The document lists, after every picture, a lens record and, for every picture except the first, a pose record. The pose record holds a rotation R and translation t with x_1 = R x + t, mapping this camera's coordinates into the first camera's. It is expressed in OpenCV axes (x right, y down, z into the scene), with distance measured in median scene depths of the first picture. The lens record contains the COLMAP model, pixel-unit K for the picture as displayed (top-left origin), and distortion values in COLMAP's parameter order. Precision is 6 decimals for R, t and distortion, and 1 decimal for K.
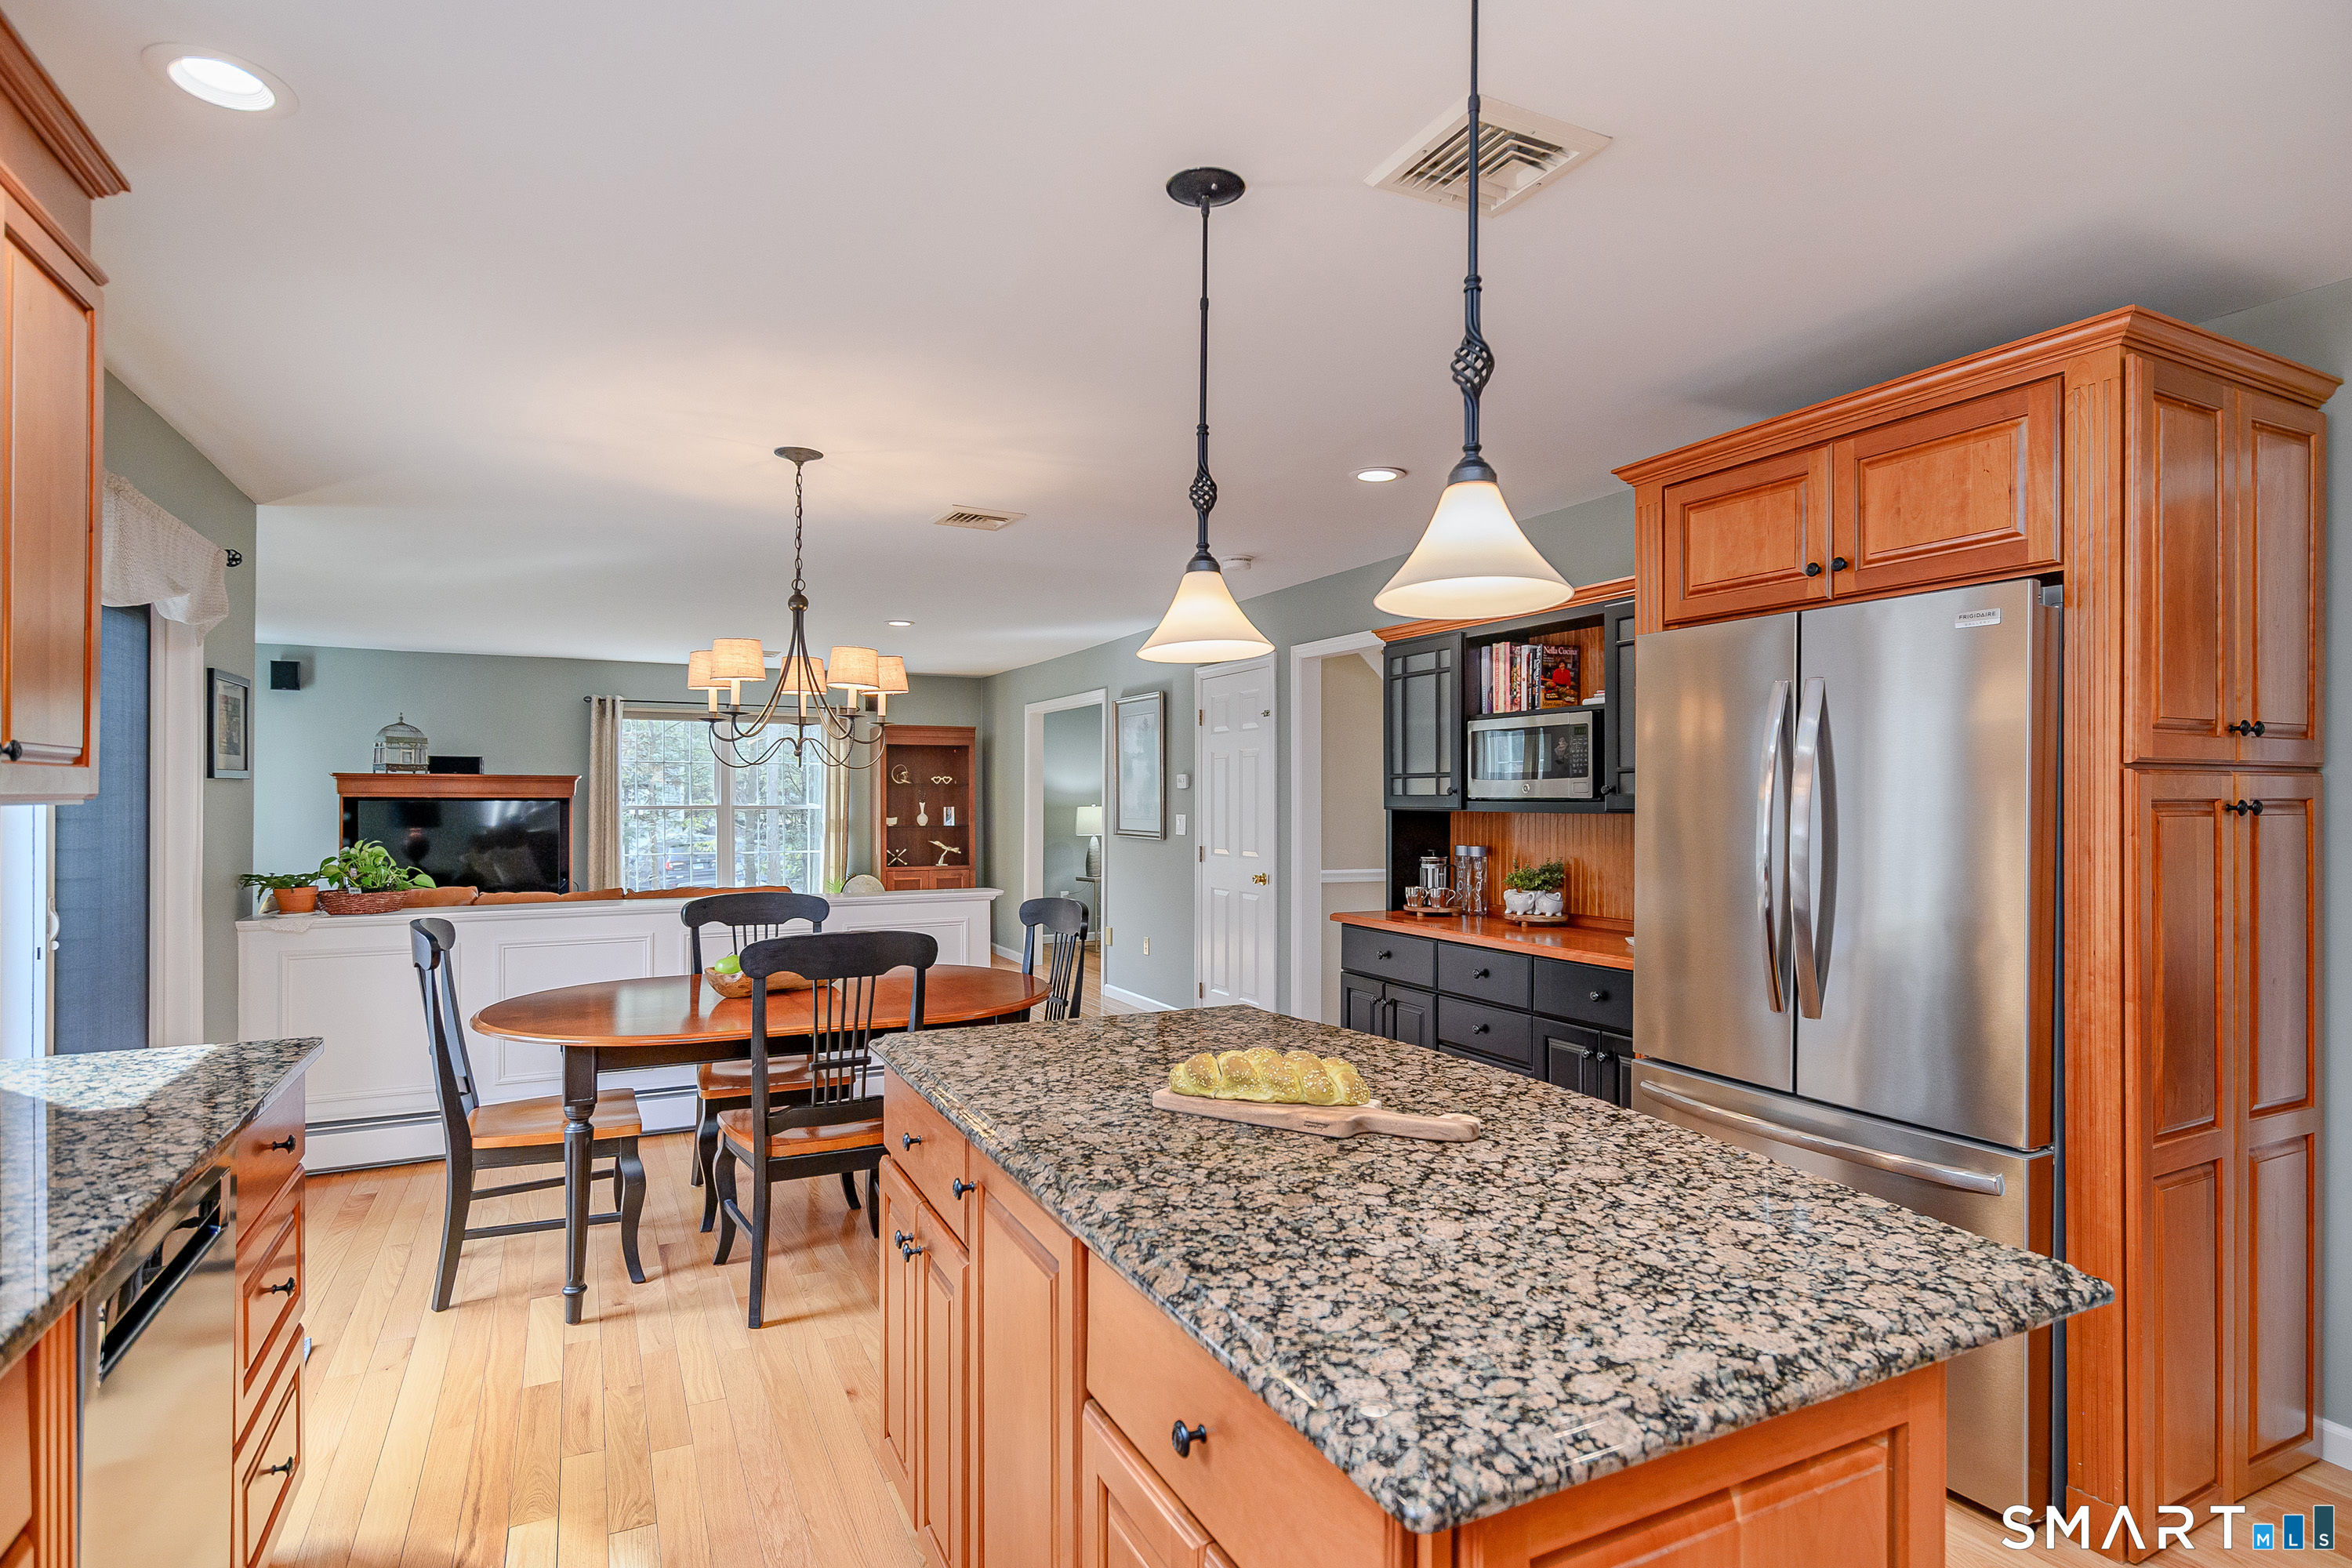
lens RADIAL K [[1196.5, 0, 1174.9], [0, 1196.5, 780.9], [0, 0, 1]] dist [-0.003581, 0.002917]
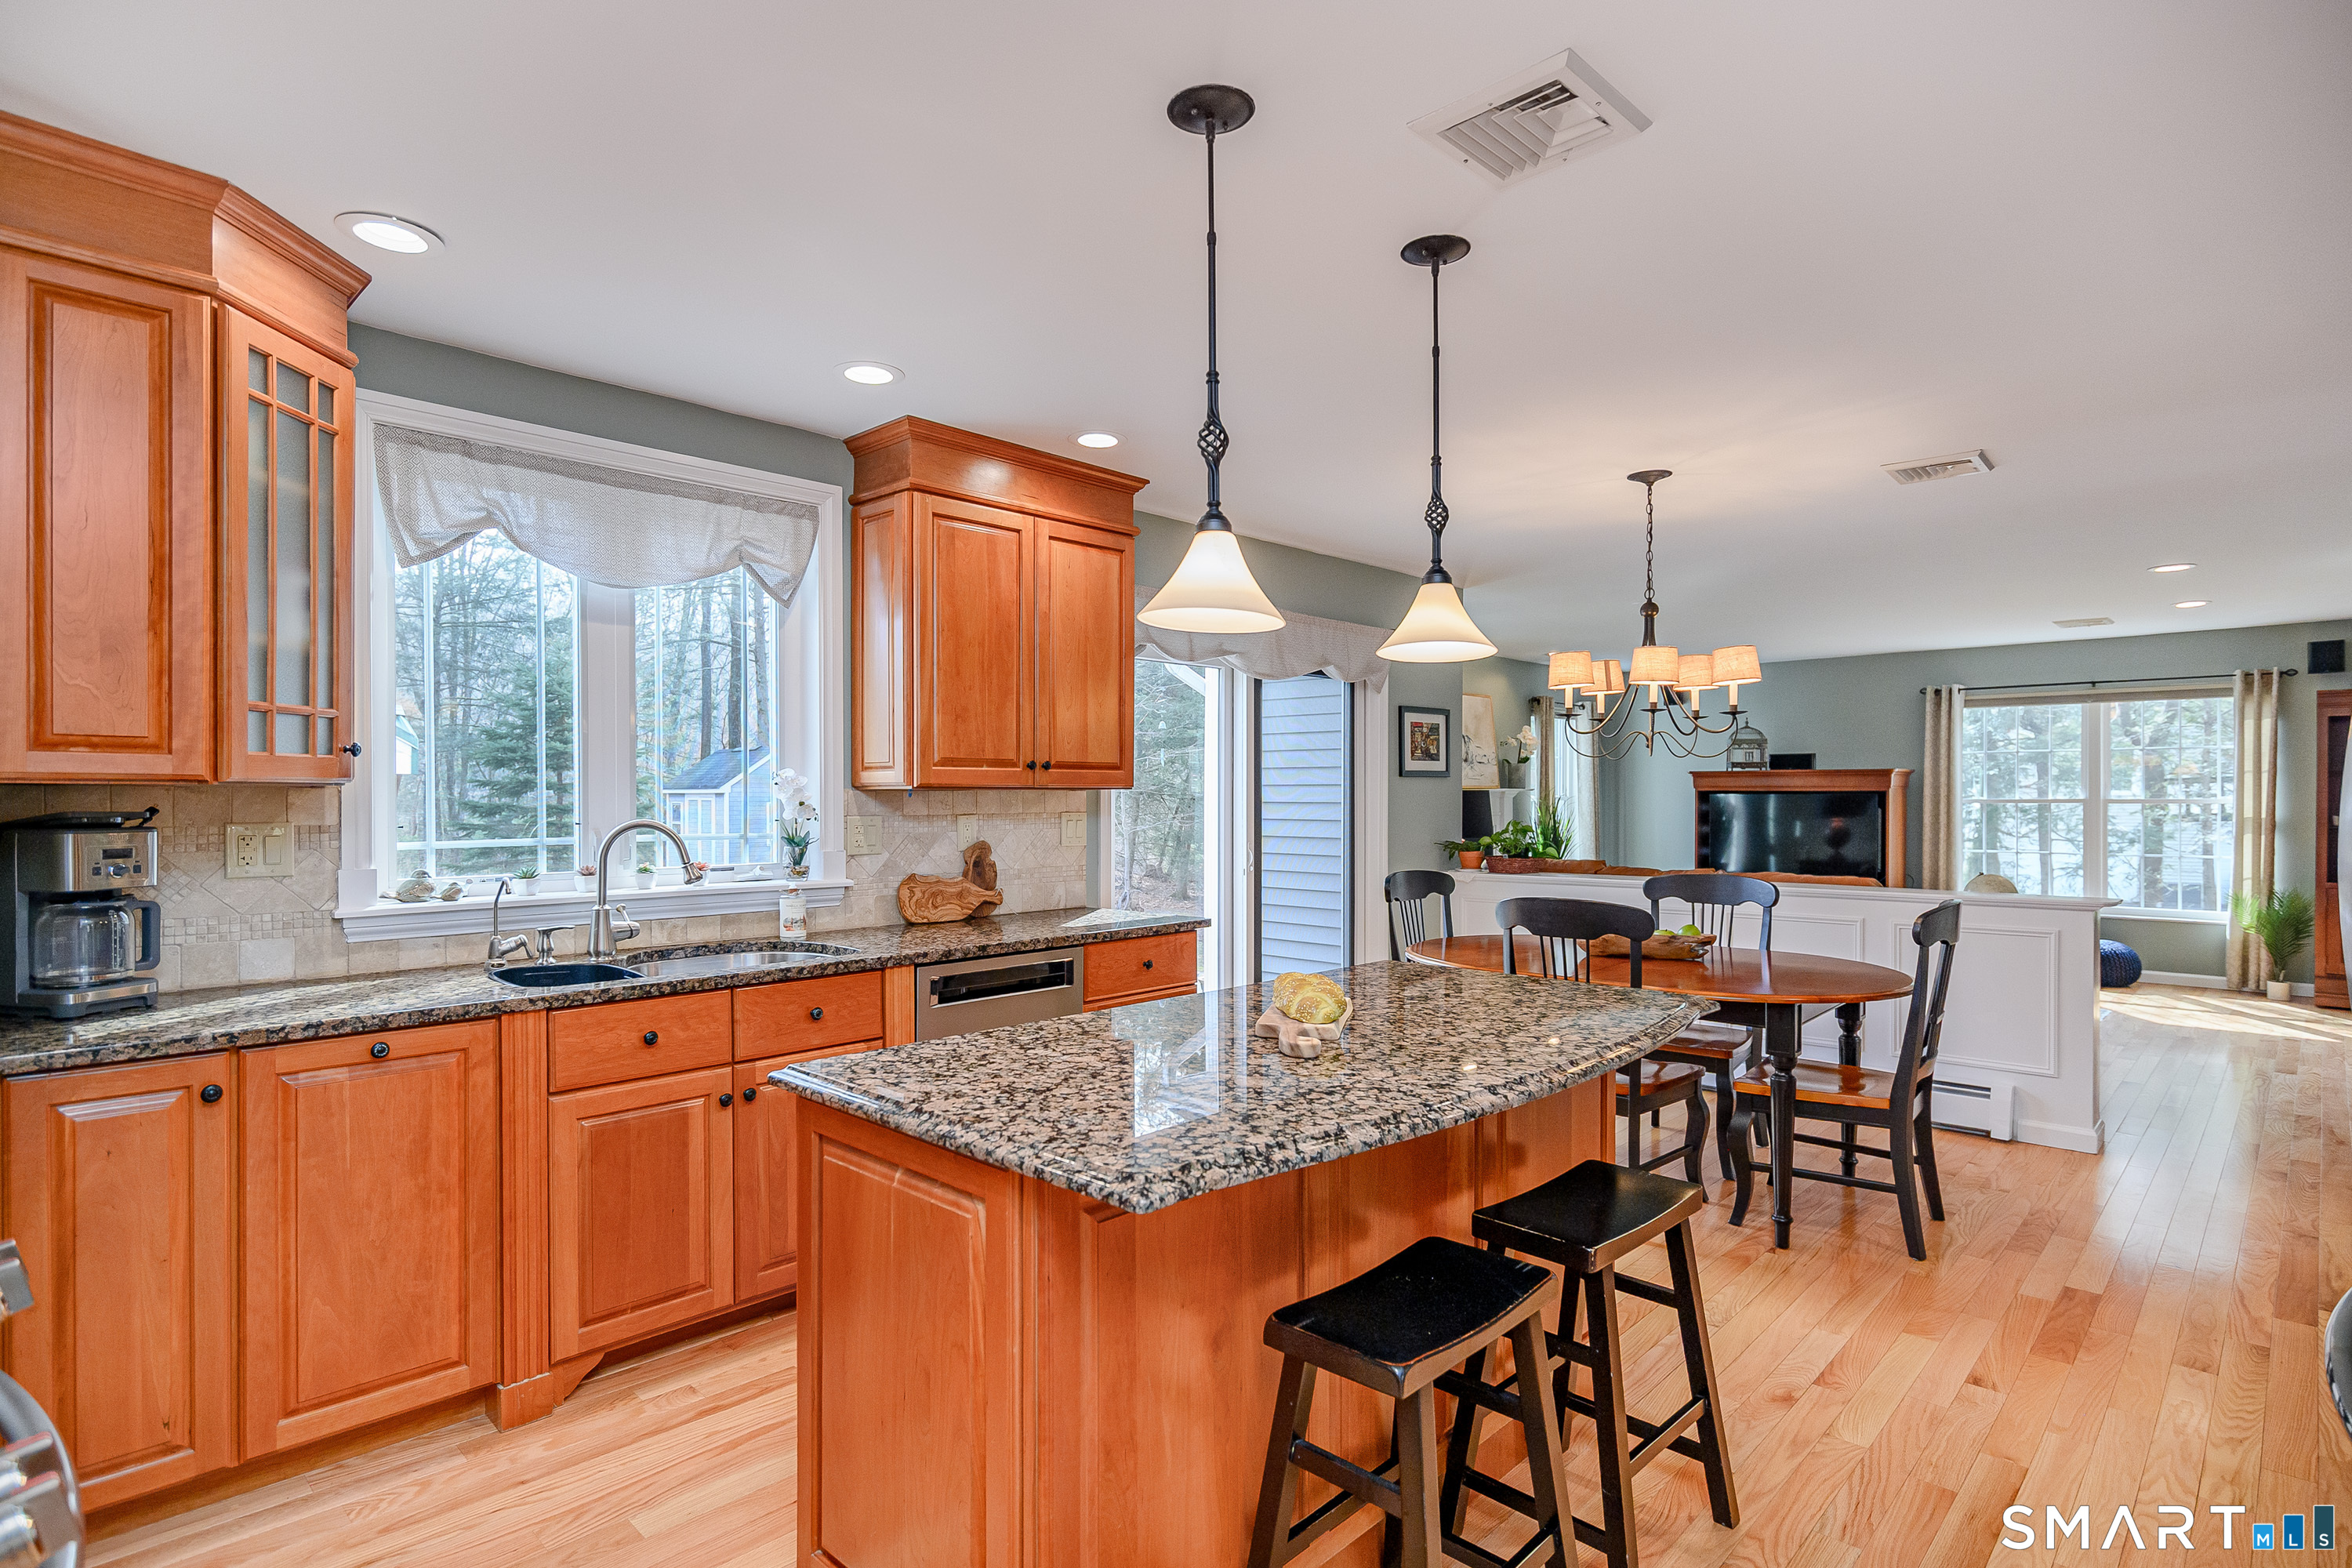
lens RADIAL K [[1196.5, 0, 1175.3], [0, 1196.5, 795.1], [0, 0, 1]] dist [-0.003581, 0.002917]
pose [[0.333658, -0.001971, -0.942692, 0.585577], [0.015192, 0.999879, 0.003286, 0.012591], [0.942572, -0.015418, 0.333648, 0.210198]]
